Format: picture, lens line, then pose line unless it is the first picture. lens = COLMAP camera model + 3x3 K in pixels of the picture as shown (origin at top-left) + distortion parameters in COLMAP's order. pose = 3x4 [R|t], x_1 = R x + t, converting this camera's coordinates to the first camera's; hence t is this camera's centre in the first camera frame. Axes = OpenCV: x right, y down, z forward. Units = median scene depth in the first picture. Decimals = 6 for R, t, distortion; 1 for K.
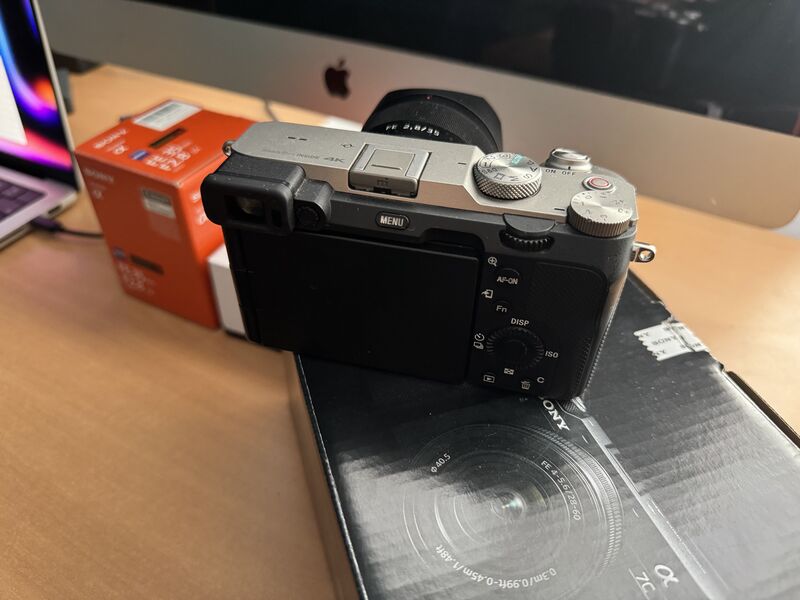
lens RADIAL K [[557.5, 0, 401.0], [0, 557.5, 289.1], [0, 0, 1]] dist [0.005725, 0.003884]
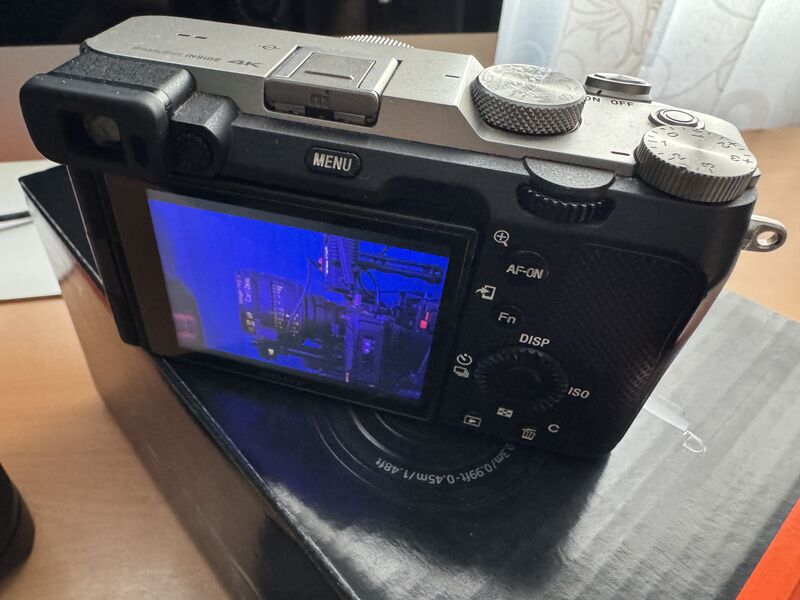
lens RADIAL K [[567.2, 0, 380.5], [0, 567.2, 300.8], [0, 0, 1]] dist [-0.032405, 0.000493]
pose [[0.997551, 0.042214, 0.055764, 0.007151], [-0.044116, 0.998470, 0.033324, 0.002135], [-0.054272, -0.035702, 0.997888, 0.391282]]
